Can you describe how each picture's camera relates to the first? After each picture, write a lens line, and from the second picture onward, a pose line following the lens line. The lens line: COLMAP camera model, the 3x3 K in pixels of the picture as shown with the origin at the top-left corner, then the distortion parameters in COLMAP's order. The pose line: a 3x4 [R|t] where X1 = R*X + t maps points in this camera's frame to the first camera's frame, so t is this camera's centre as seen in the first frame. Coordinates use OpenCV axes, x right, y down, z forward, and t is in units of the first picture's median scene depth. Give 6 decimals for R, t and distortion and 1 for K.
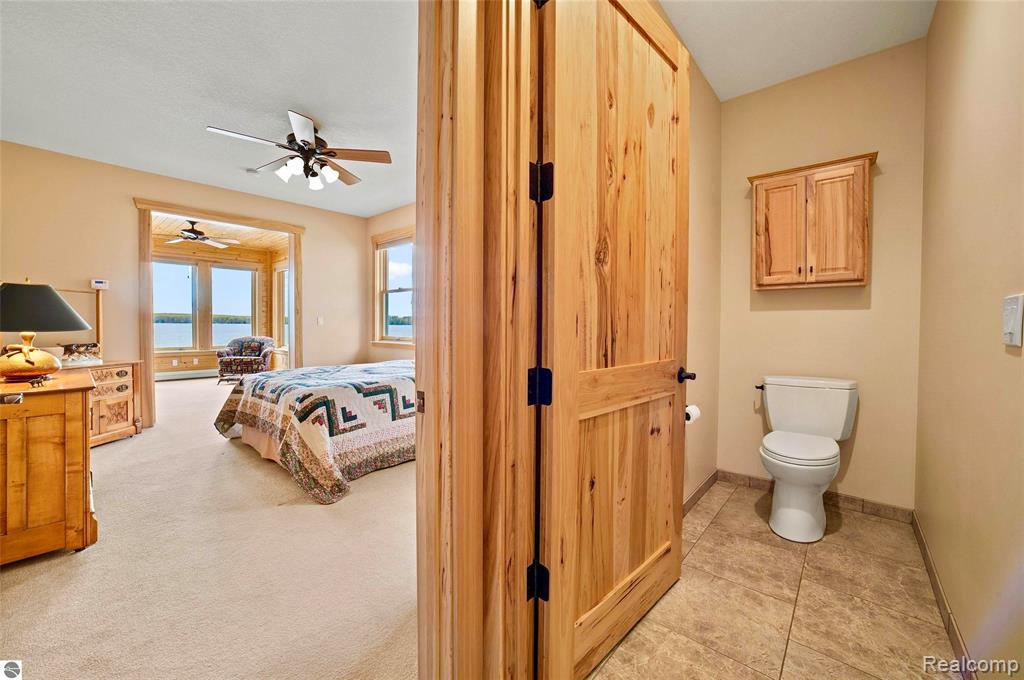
lens RADIAL K [[405.1, 0, 513.3], [0, 405.1, 330.7], [0, 0, 1]] dist [-0.044510, 0.014423]
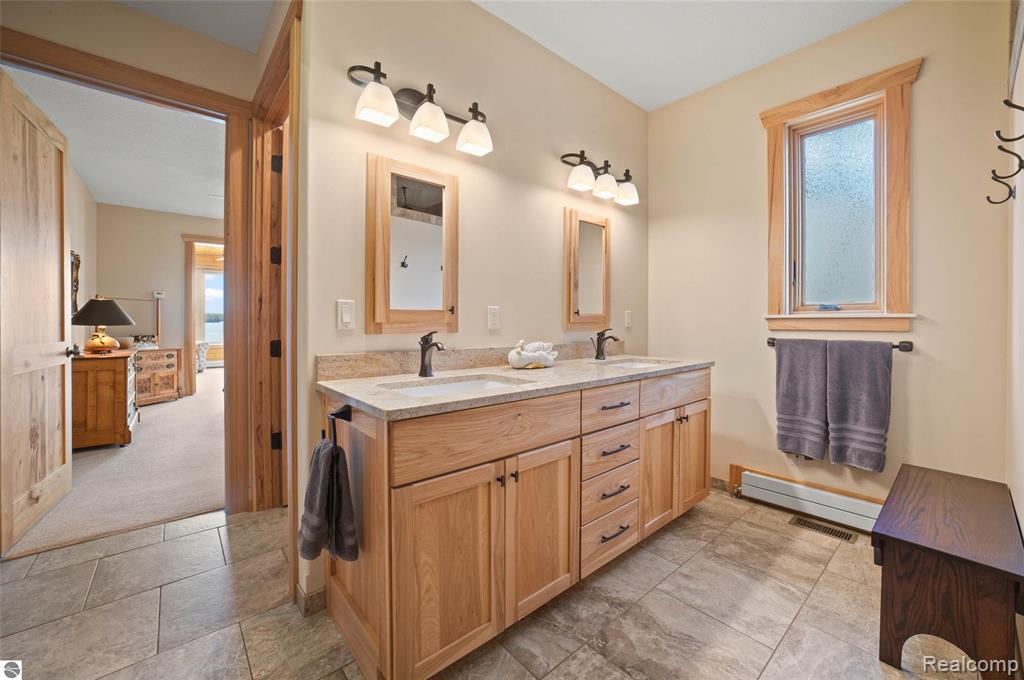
lens RADIAL K [[411.4, 0, 510.5], [0, 411.4, 322.7], [0, 0, 1]] dist [-0.034341, 0.013384]
pose [[0.987760, -0.001845, -0.155969, 0.544787], [-0.000835, 0.999853, -0.017110, 0.010965], [0.155978, 0.017031, 0.987614, -0.323046]]
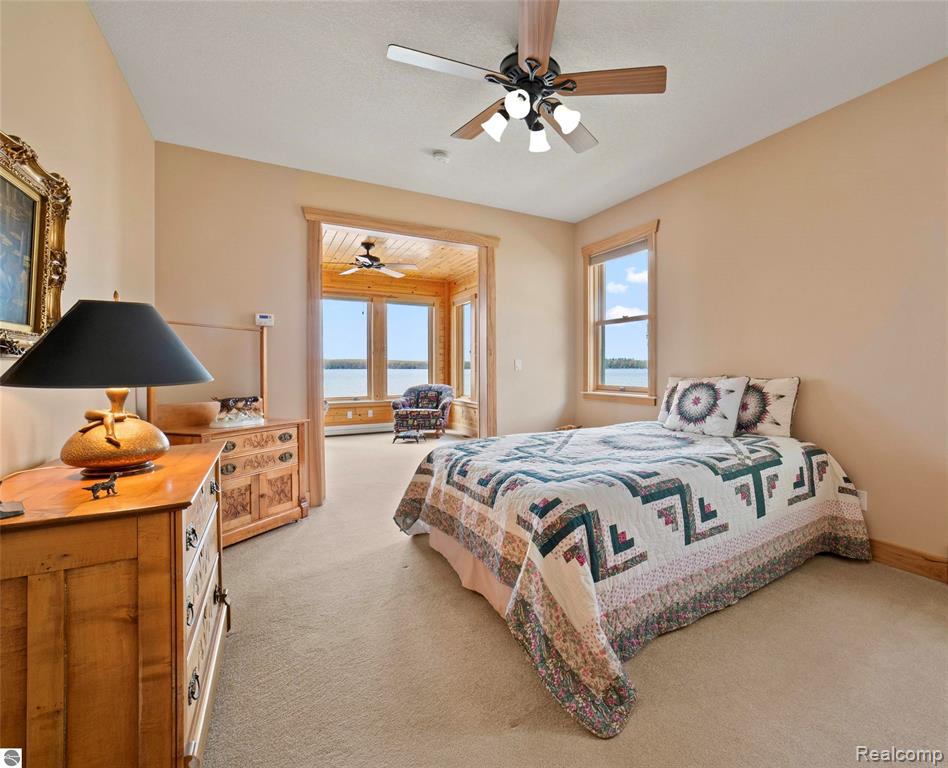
lens RADIAL K [[468.0, 0, 572.0], [0, 468.0, 364.4], [0, 0, 1]] dist [-0.055649, 0.018494]
pose [[0.964728, -0.012085, -0.262971, -0.263475], [0.006138, 0.999707, -0.023426, -0.006036], [0.263177, 0.020986, 0.964519, 0.330208]]
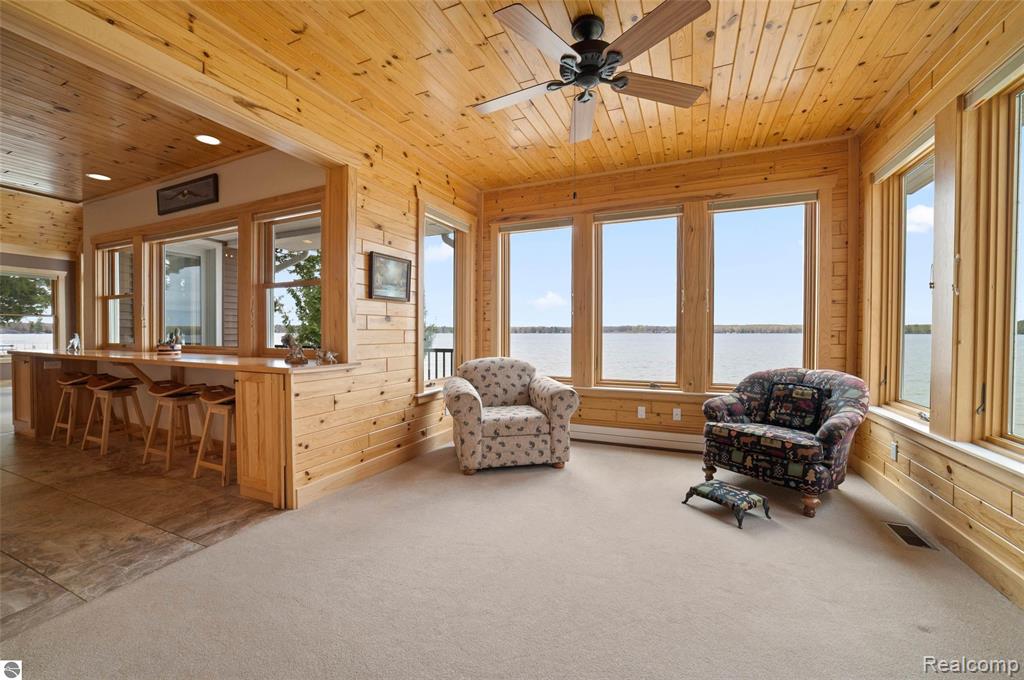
lens RADIAL K [[407.5, 0, 511.7], [0, 407.5, 335.3], [0, 0, 1]] dist [-0.040051, 0.014438]
pose [[0.284177, 0.000136, -0.958772, -0.903782], [-0.012139, 0.999920, -0.003456, -0.031428], [0.958695, 0.012620, 0.284156, 1.541028]]
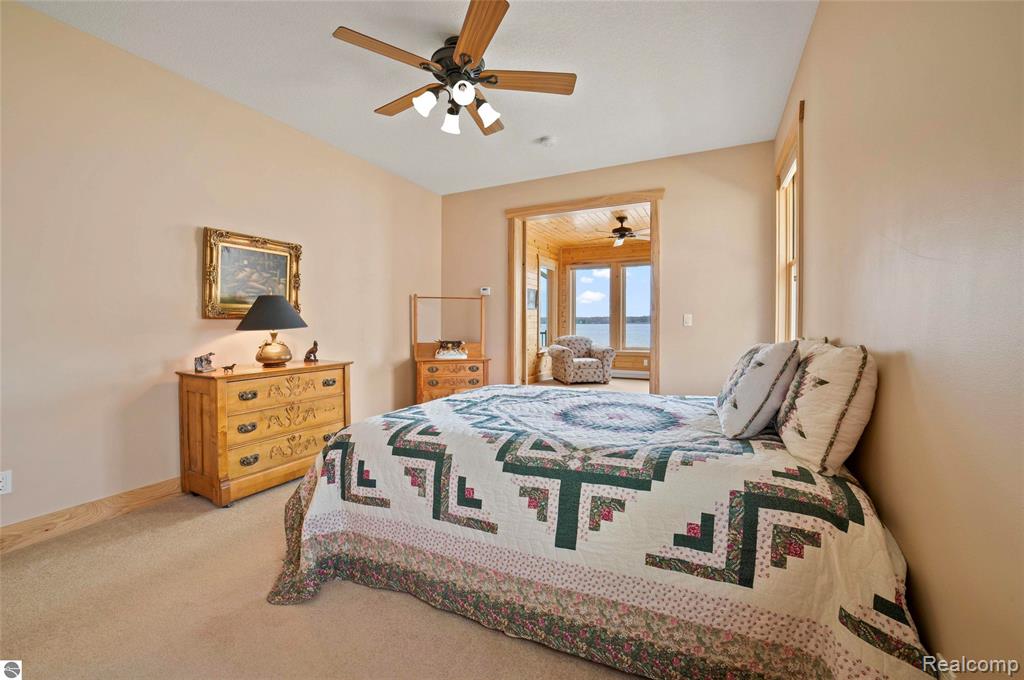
lens RADIAL K [[407.9, 0, 509.1], [0, 407.9, 326.0], [0, 0, 1]] dist [-0.039455, 0.013718]
pose [[0.233504, -0.000398, -0.972356, 0.192613], [-0.013277, 0.999905, -0.003597, -0.012096], [0.972265, 0.013750, 0.233477, 0.908865]]
